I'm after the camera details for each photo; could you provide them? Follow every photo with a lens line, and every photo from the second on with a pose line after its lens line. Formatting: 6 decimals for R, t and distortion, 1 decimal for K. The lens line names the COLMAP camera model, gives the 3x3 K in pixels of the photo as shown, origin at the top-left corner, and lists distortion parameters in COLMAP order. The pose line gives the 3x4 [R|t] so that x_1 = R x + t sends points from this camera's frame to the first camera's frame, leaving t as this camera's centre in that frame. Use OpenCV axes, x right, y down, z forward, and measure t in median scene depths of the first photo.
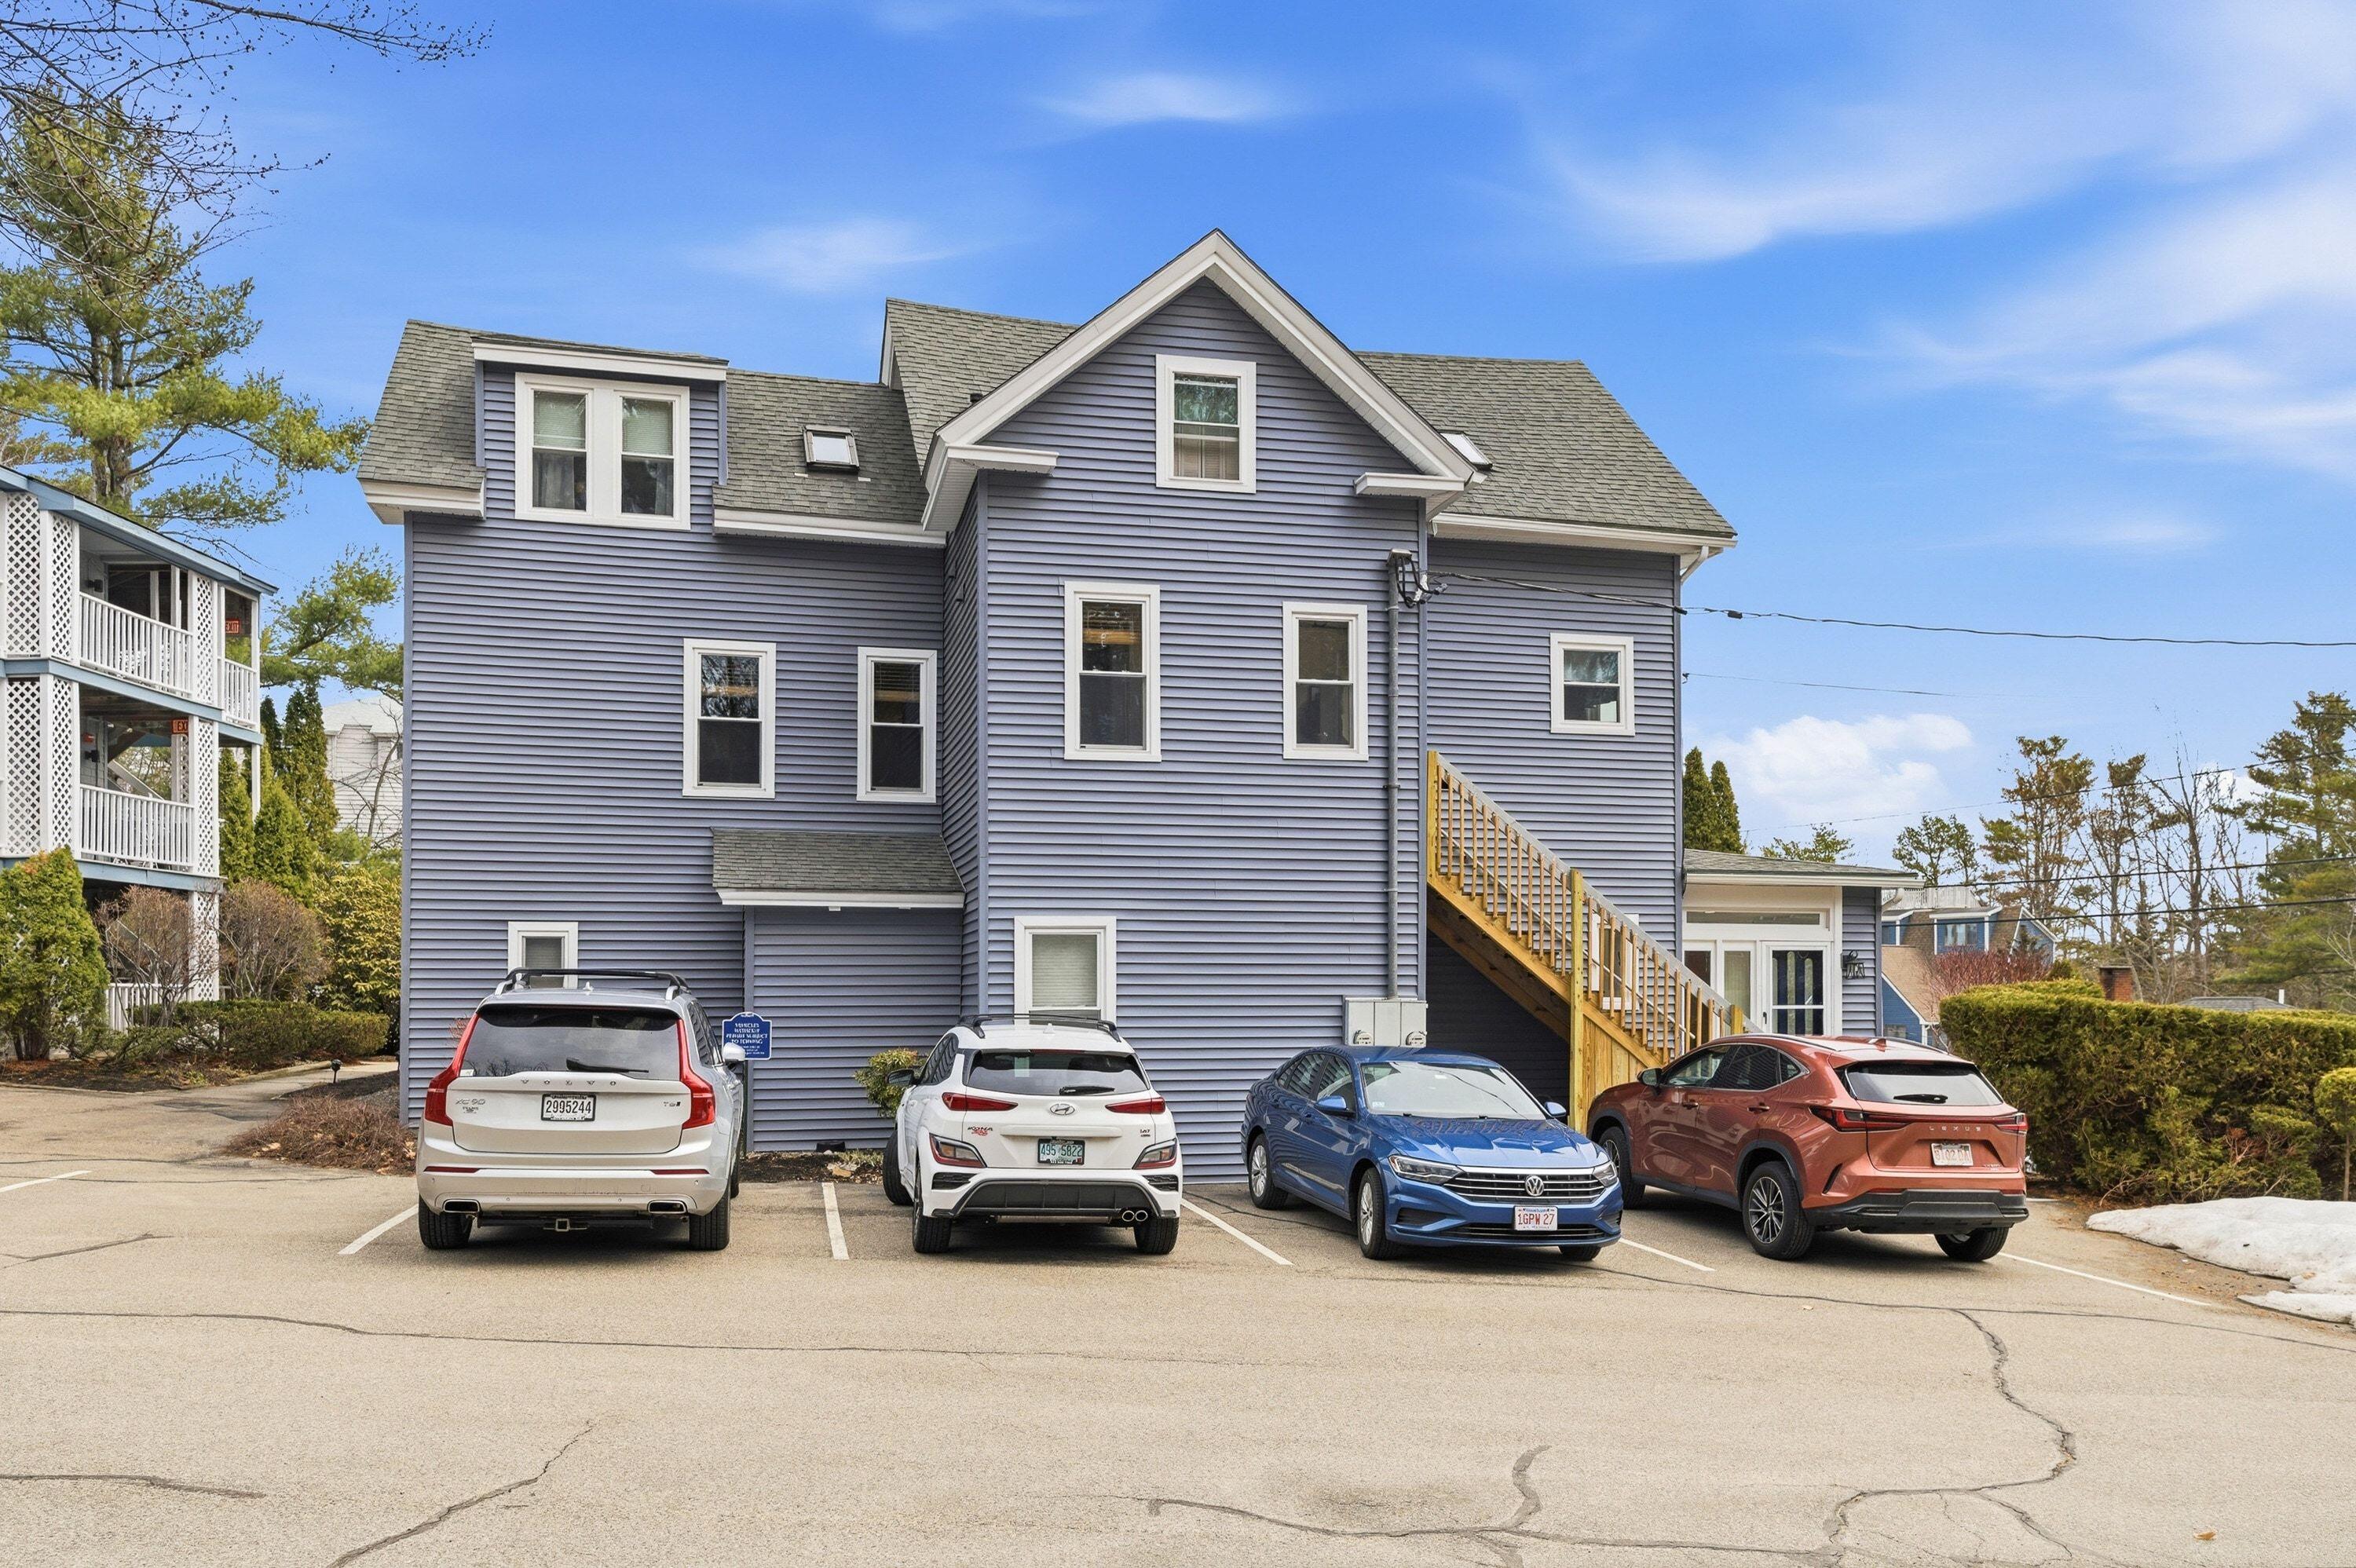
lens RADIAL K [[1815.4, 0, 1182.3], [0, 1815.4, 783.4], [0, 0, 1]] dist [0.032499, -0.004559]
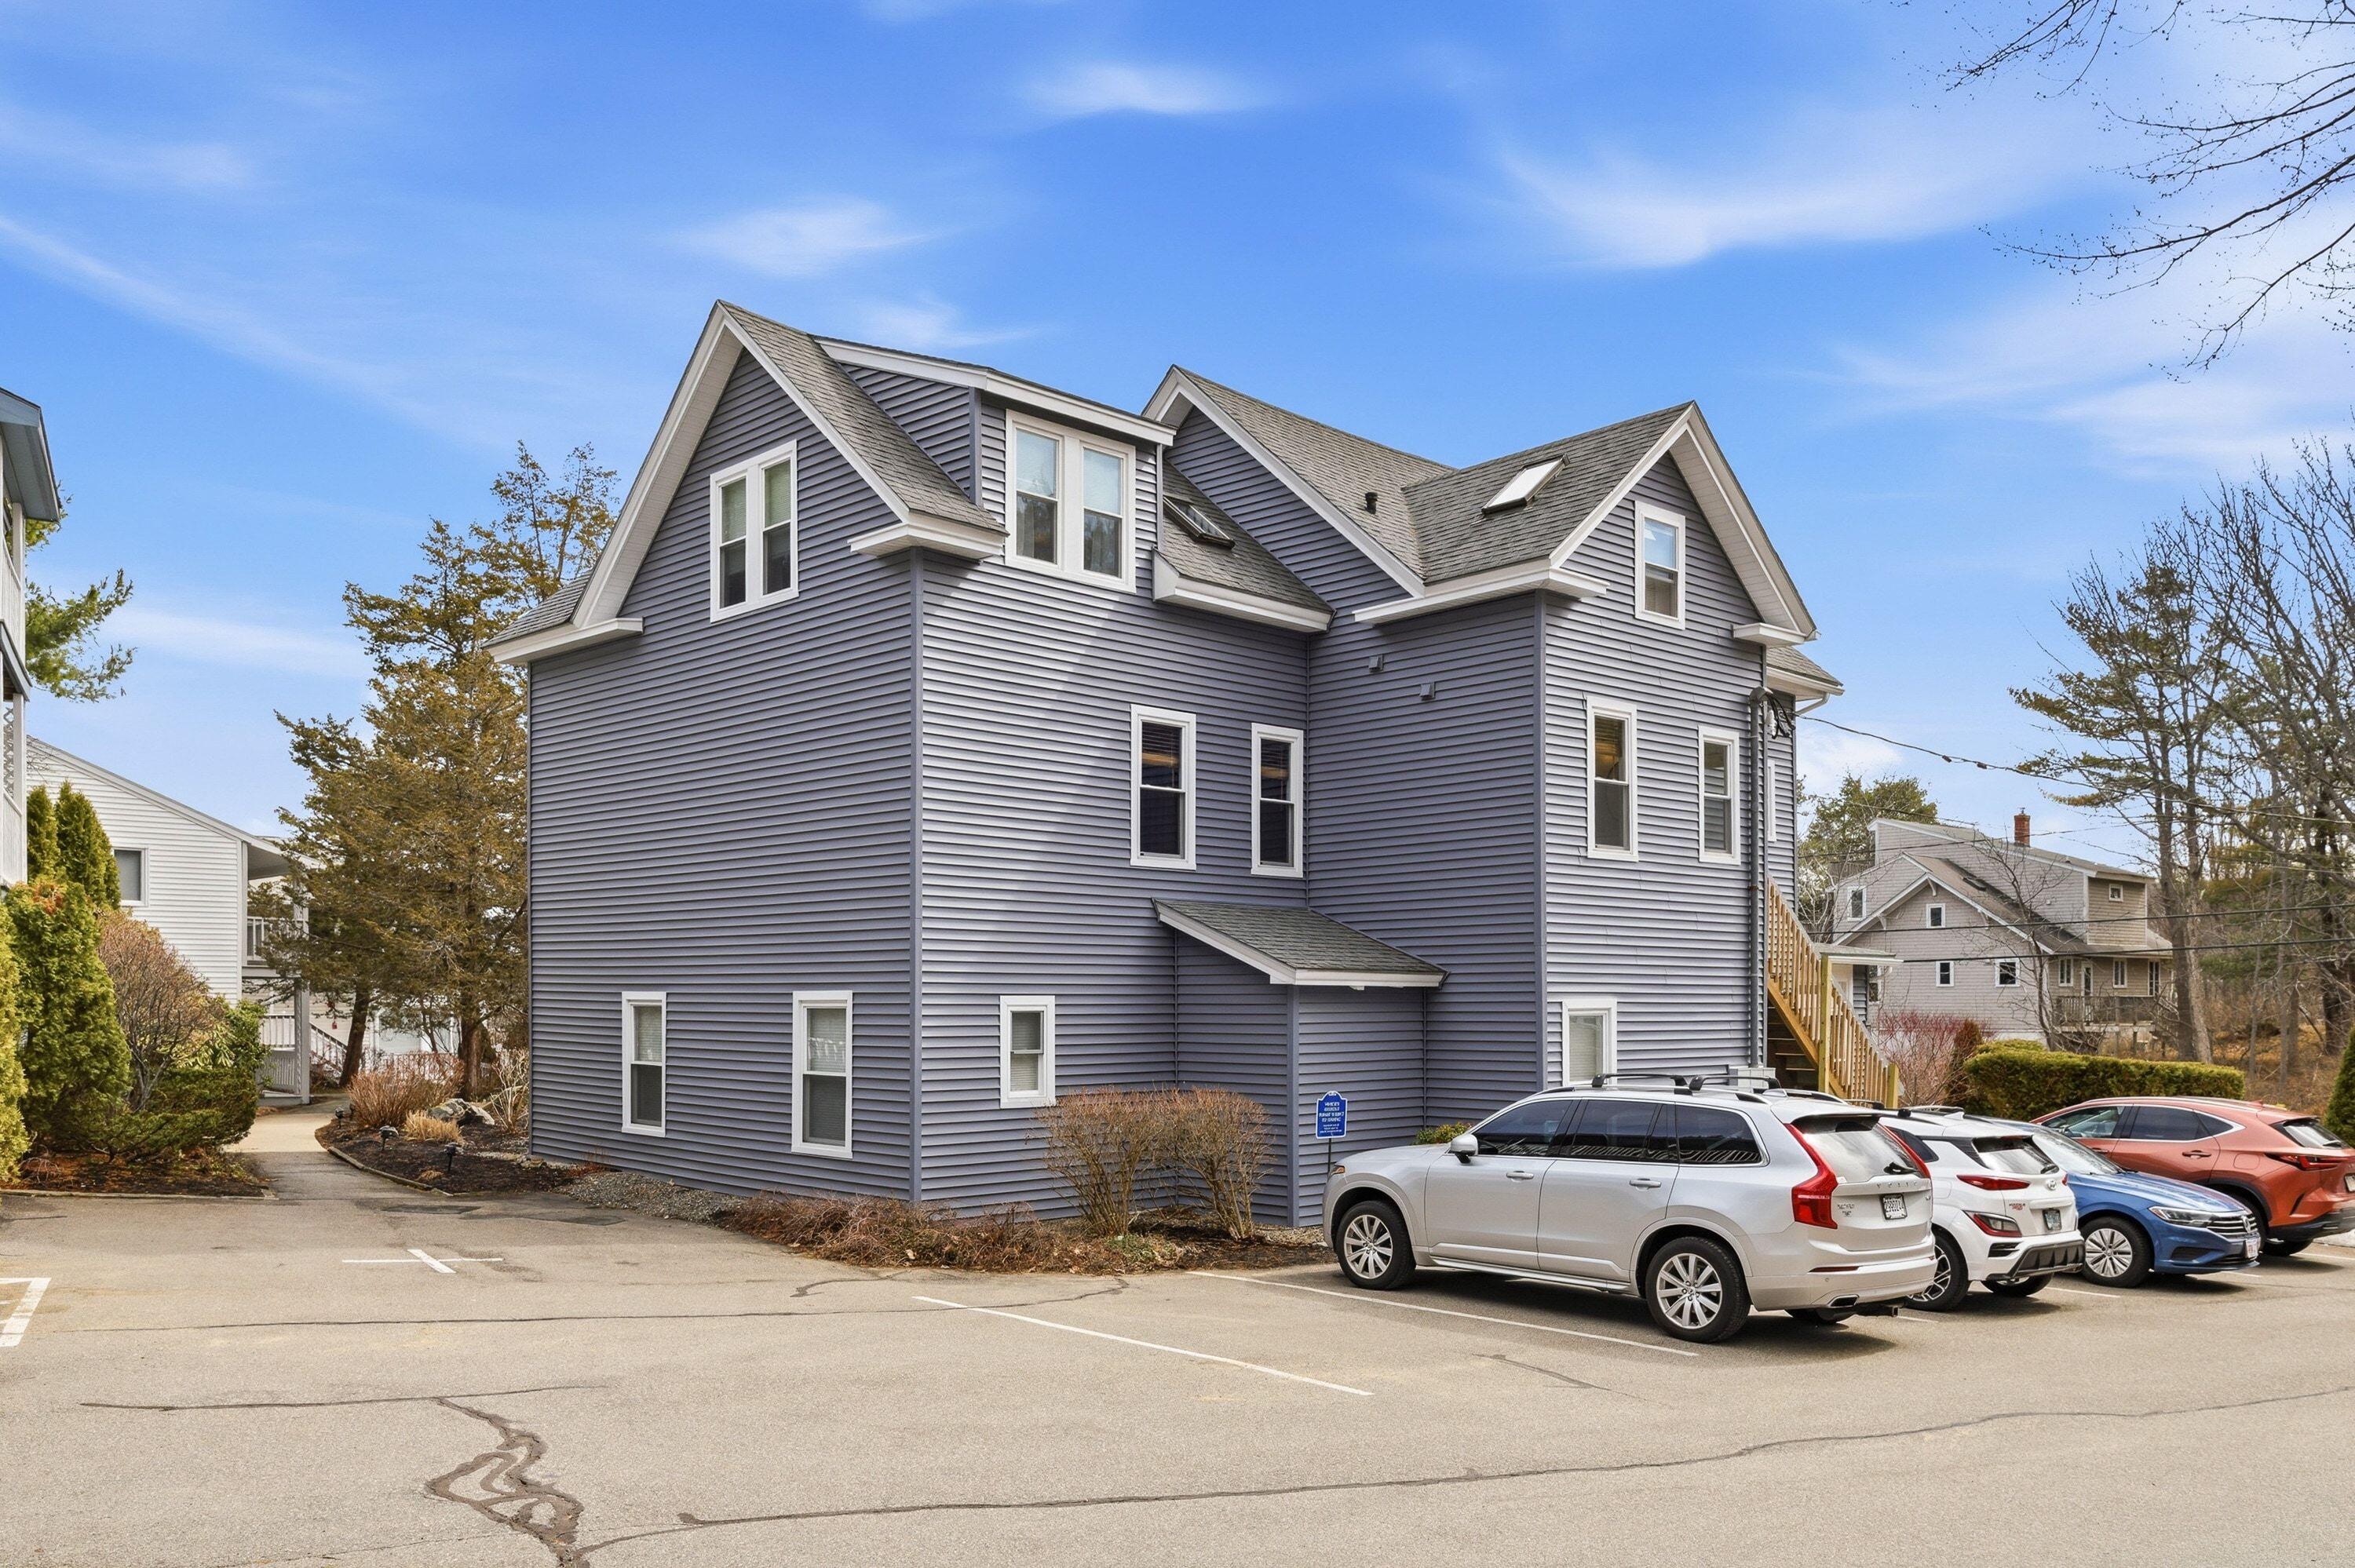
lens RADIAL K [[1814.6, 0, 1252.8], [0, 1814.6, 803.8], [0, 0, 1]] dist [0.032499, -0.004559]
pose [[0.865507, 0.054481, 0.497926, -0.701843], [-0.058923, 0.998239, -0.006803, -0.023478], [-0.497420, -0.023452, 0.867193, 0.120983]]
